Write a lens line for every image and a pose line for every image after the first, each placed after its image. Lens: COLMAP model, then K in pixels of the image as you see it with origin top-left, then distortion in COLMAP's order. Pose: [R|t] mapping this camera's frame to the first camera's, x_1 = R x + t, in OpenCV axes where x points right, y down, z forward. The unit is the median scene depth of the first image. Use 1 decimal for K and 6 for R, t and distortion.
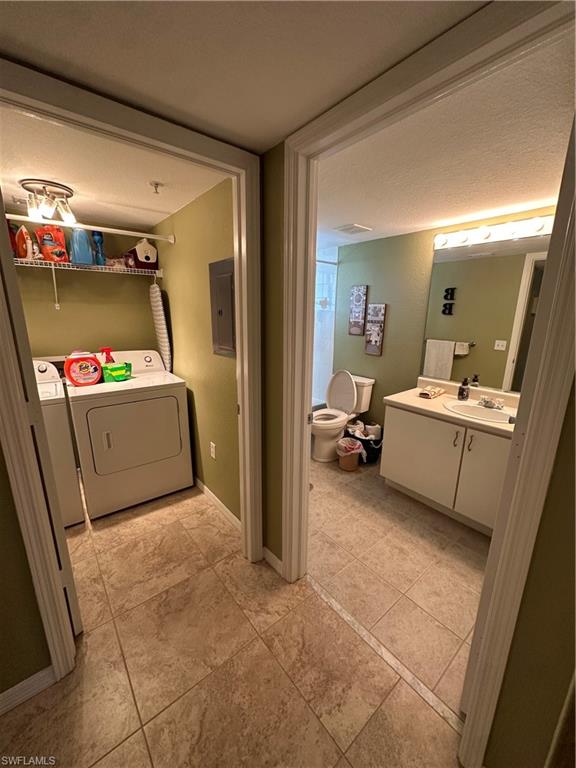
lens RADIAL K [[306.9, 0, 287.5], [0, 306.9, 384.8], [0, 0, 1]] dist [-0.001902, 0.000243]
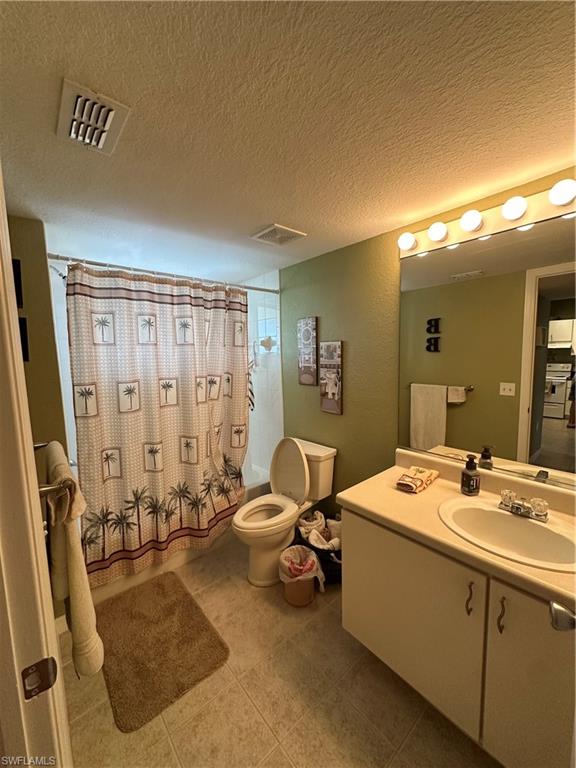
lens RADIAL K [[306.9, 0, 287.5], [0, 306.9, 384.8], [0, 0, 1]] dist [-0.001902, 0.000243]
pose [[0.999064, -0.040416, 0.015407, 0.175027], [0.042105, 0.990280, -0.132565, -0.074550], [-0.009900, 0.133090, 0.991055, 0.311659]]
